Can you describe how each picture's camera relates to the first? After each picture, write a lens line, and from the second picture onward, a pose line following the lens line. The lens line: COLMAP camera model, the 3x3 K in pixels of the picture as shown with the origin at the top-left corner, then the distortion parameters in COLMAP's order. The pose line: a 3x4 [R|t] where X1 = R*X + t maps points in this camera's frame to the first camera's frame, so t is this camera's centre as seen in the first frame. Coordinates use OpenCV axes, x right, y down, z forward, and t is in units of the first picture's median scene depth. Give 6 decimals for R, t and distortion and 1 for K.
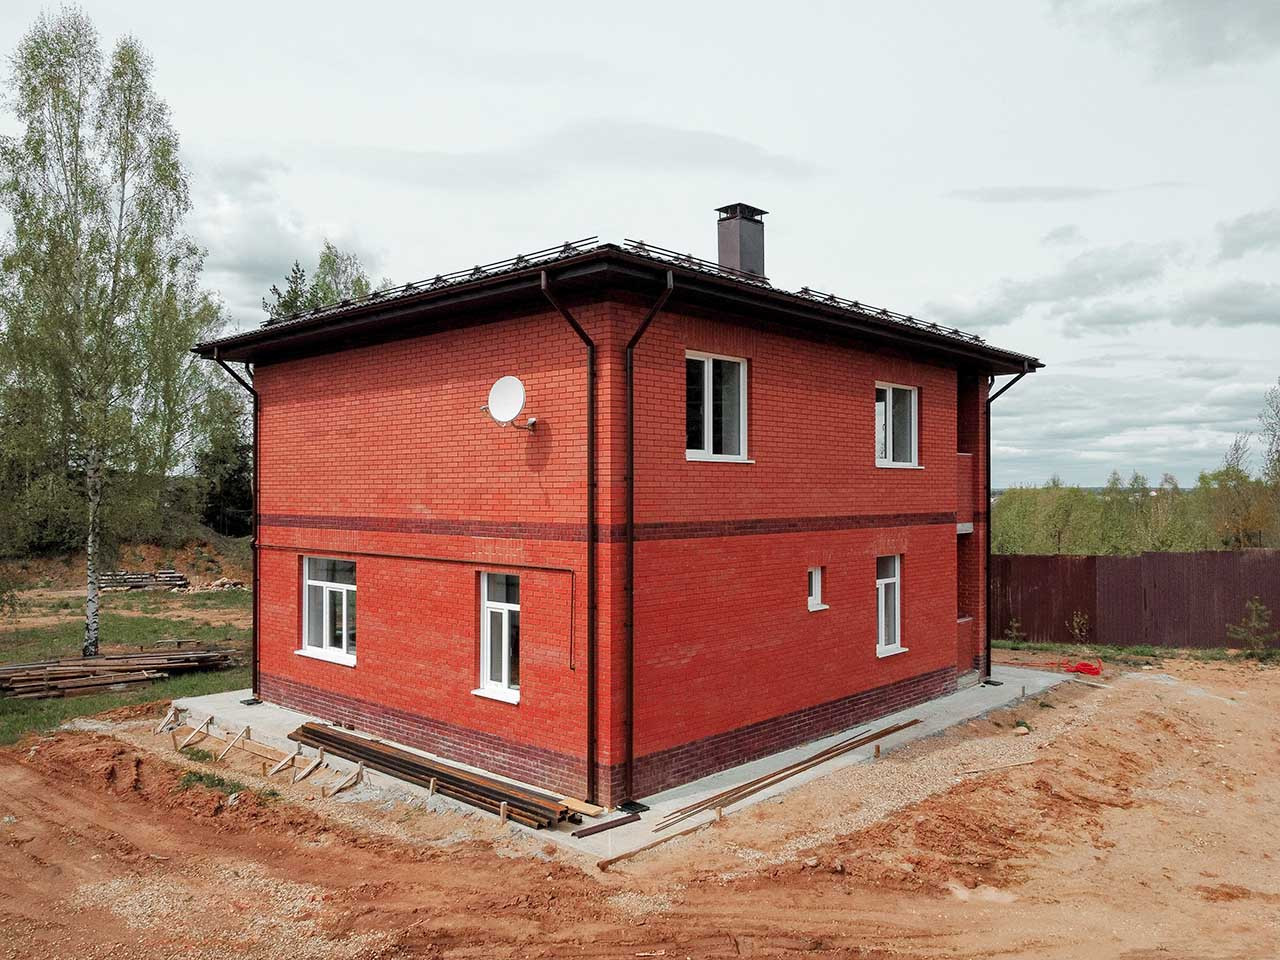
lens RADIAL K [[978.6, 0, 640.0], [0, 978.6, 480.0], [0, 0, 1]] dist [-0.019941, -0.003364]
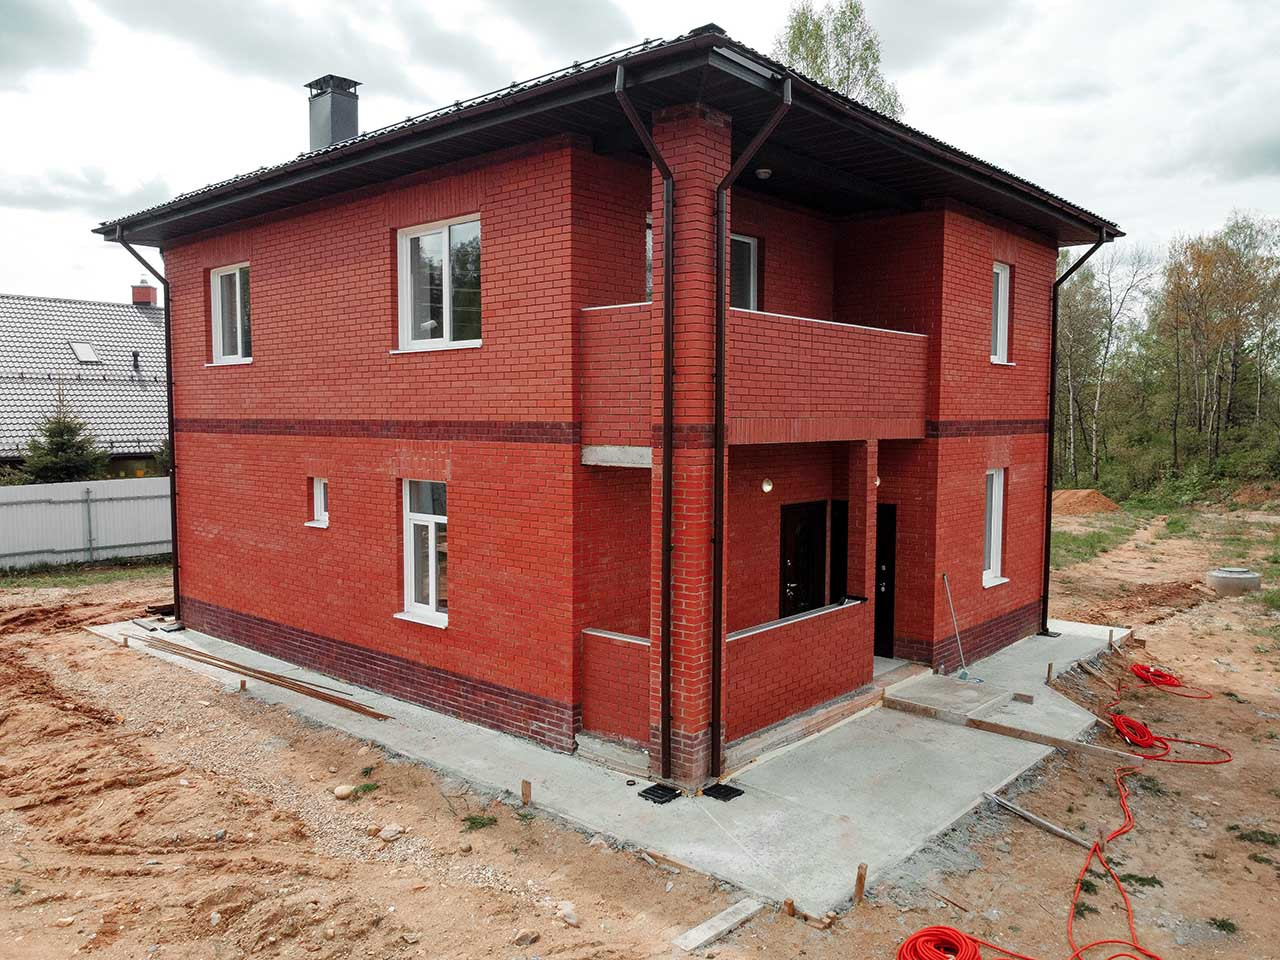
lens RADIAL K [[978.6, 0, 640.0], [0, 978.6, 480.0], [0, 0, 1]] dist [-0.019941, -0.003364]
pose [[0.033386, 0.071449, -0.996885, 1.042283], [0.011301, 0.997351, 0.071861, 0.032103], [0.999379, -0.013665, 0.032490, 1.246862]]
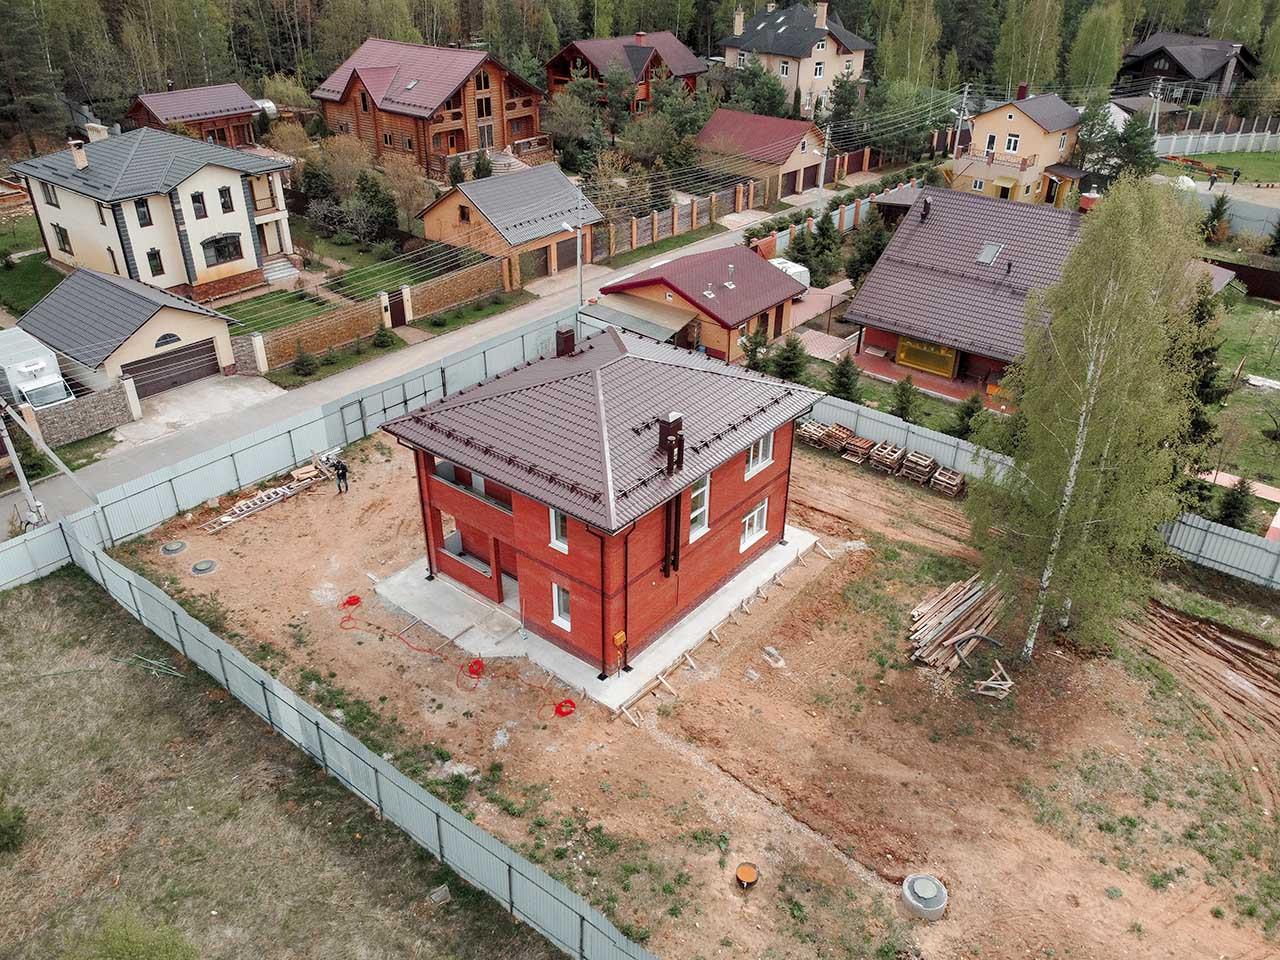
lens RADIAL K [[978.6, 0, 640.0], [0, 978.6, 480.0], [0, 0, 1]] dist [-0.019941, -0.003364]
pose [[-0.997421, 0.026981, -0.066507, 0.100208], [-0.008875, 0.873166, 0.487343, -1.135495], [0.071221, 0.486676, -0.870674, 3.346888]]
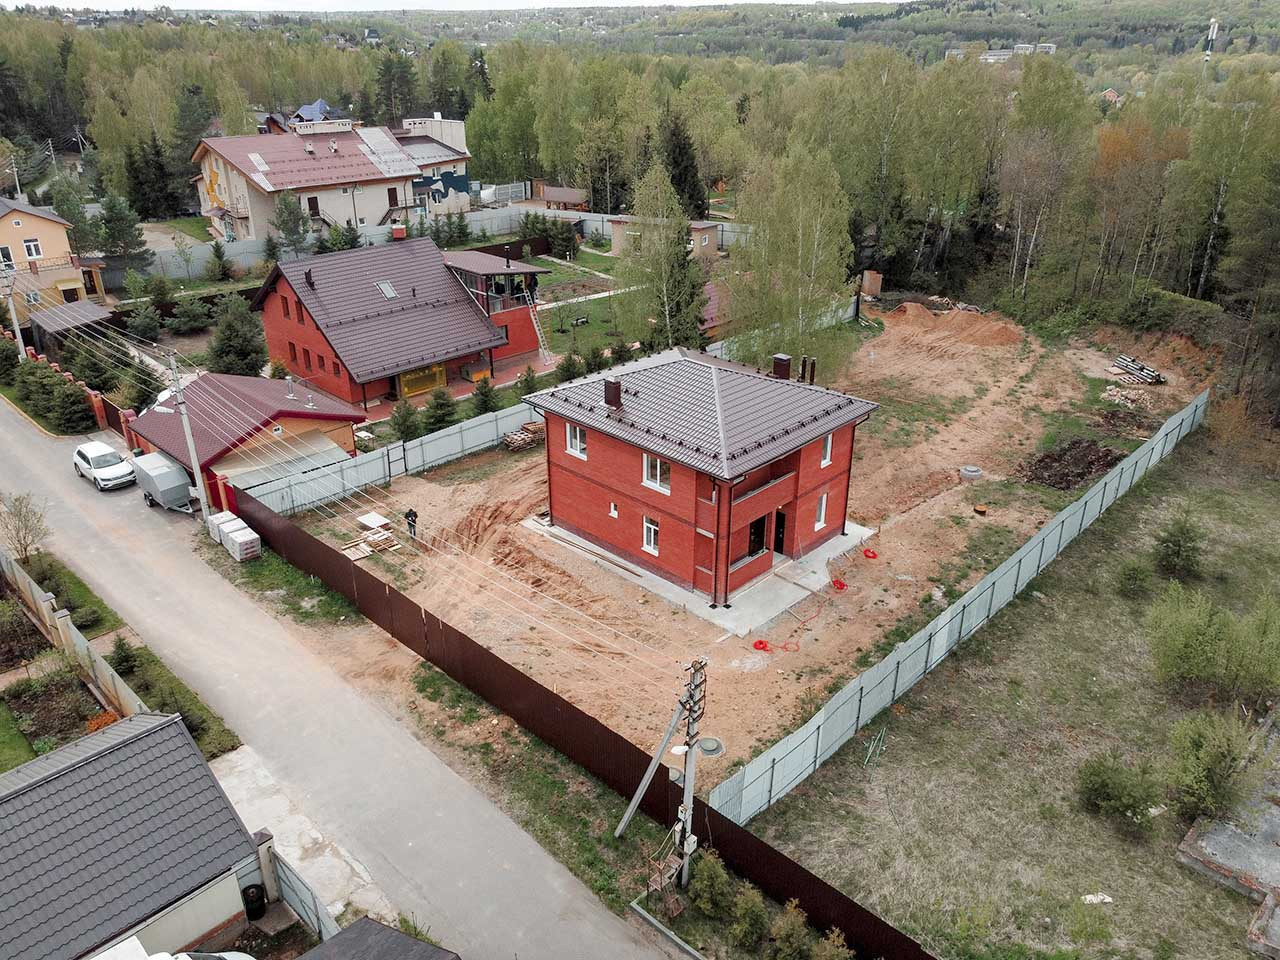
lens RADIAL K [[978.6, 0, 640.0], [0, 978.6, 480.0], [0, 0, 1]] dist [-0.019941, -0.003364]
pose [[-0.018505, 0.432749, -0.901325, 2.738835], [0.015828, 0.901493, 0.432504, -1.211556], [0.999703, -0.006262, -0.023532, 1.140018]]
